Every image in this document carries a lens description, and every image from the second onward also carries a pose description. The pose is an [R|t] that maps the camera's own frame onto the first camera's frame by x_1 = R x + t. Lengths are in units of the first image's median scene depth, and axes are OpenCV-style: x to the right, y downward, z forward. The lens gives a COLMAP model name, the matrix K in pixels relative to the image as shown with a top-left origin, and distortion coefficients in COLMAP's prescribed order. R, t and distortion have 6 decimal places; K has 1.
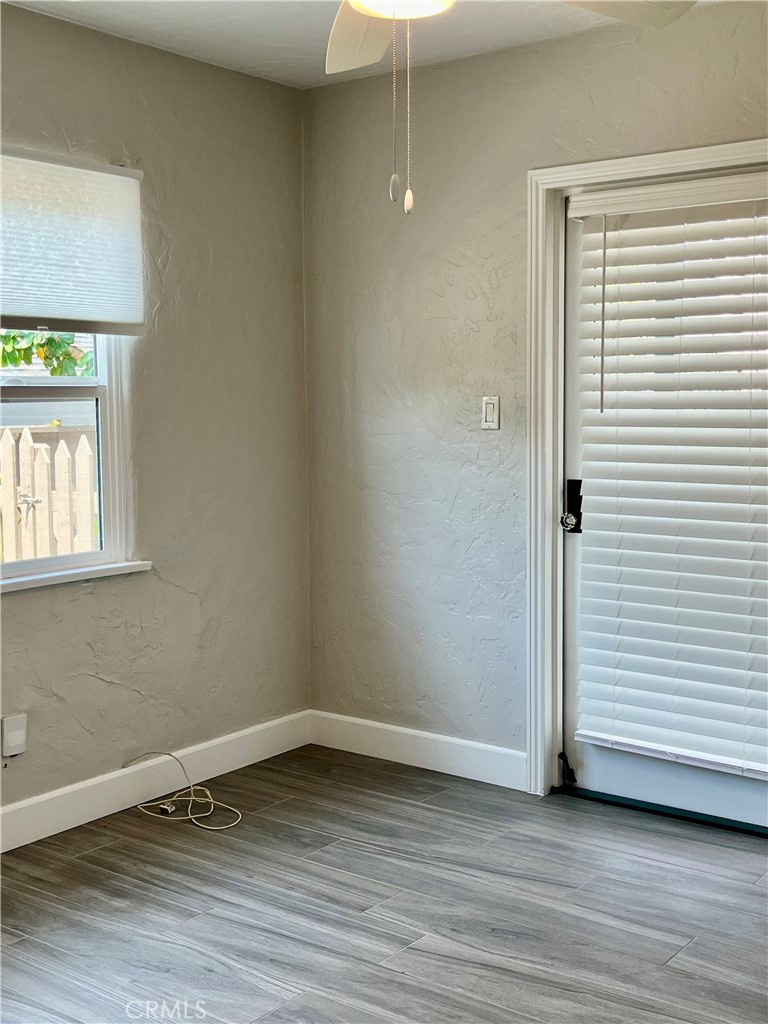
lens RADIAL K [[1216.5, 0, 383.7], [0, 1216.5, 508.1], [0, 0, 1]] dist [0.040048, 0.000000]
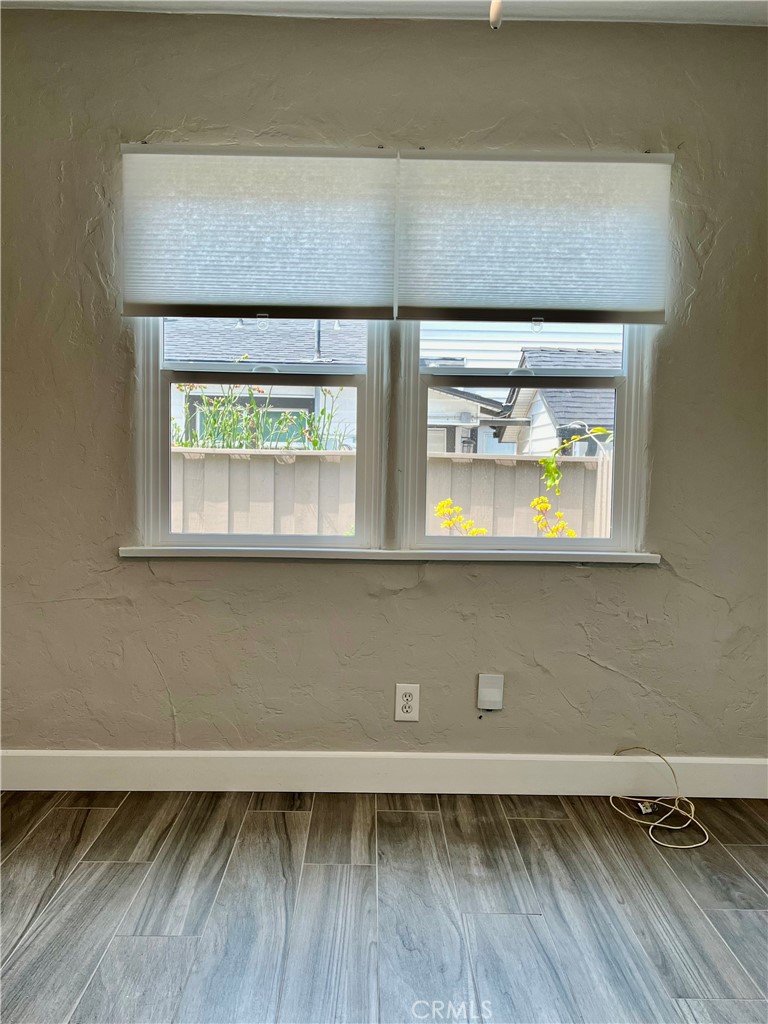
lens RADIAL K [[904.2, 0, 384.2], [0, 904.2, 522.4], [0, 0, 1]] dist [0.037938, -0.006806]
pose [[0.619209, 0.069808, -0.782117, 0.266114], [-0.092714, 0.995573, 0.015457, 0.029760], [0.779734, 0.062942, 0.622939, 0.405694]]
